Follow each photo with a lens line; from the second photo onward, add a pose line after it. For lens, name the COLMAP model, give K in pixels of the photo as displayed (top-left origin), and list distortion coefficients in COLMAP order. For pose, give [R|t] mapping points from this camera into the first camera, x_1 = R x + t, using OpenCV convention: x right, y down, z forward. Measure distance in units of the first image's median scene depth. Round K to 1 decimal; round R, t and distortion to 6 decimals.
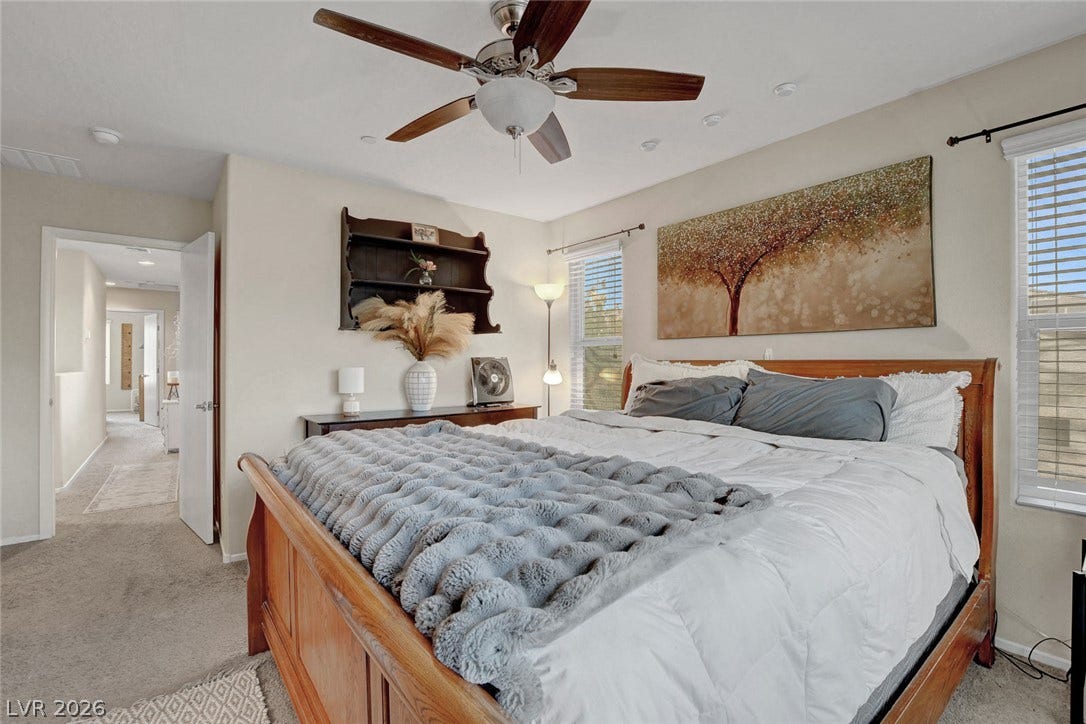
lens RADIAL K [[490.7, 0, 541.3], [0, 490.7, 358.9], [0, 0, 1]] dist [-0.026572, 0.000562]
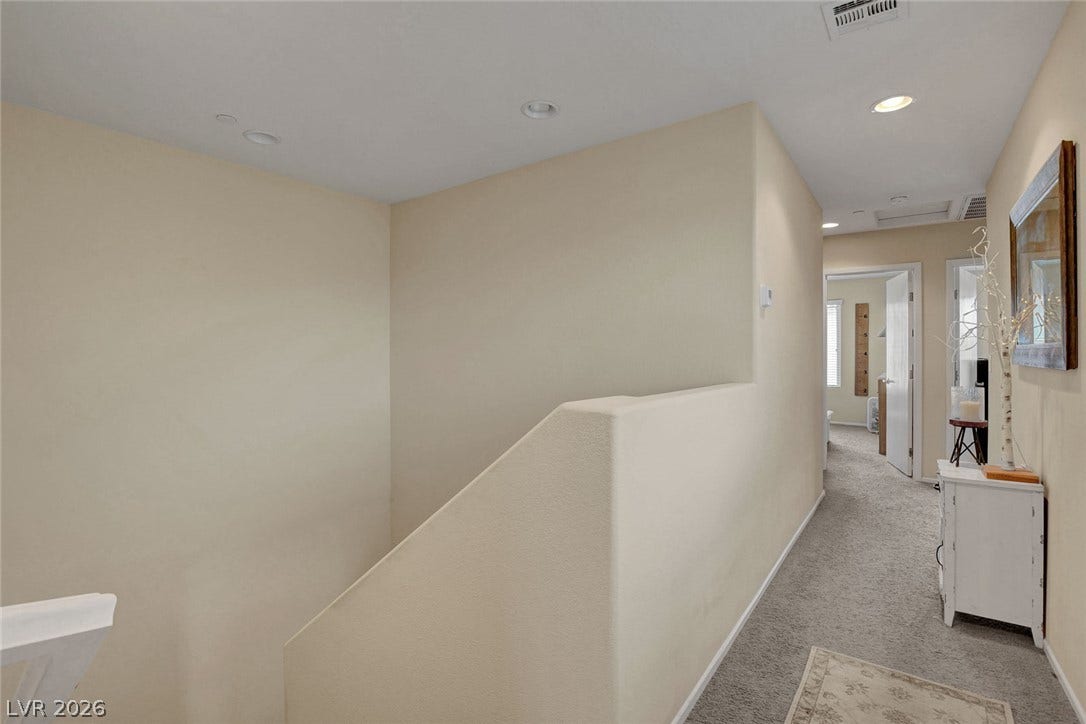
lens RADIAL K [[490.7, 0, 541.3], [0, 490.7, 358.9], [0, 0, 1]] dist [-0.026572, 0.000562]
pose [[0.264236, 0.006686, -0.964435, -0.590896], [0.007259, 0.999934, 0.008921, -0.001645], [0.964431, -0.009358, 0.264170, 0.706382]]
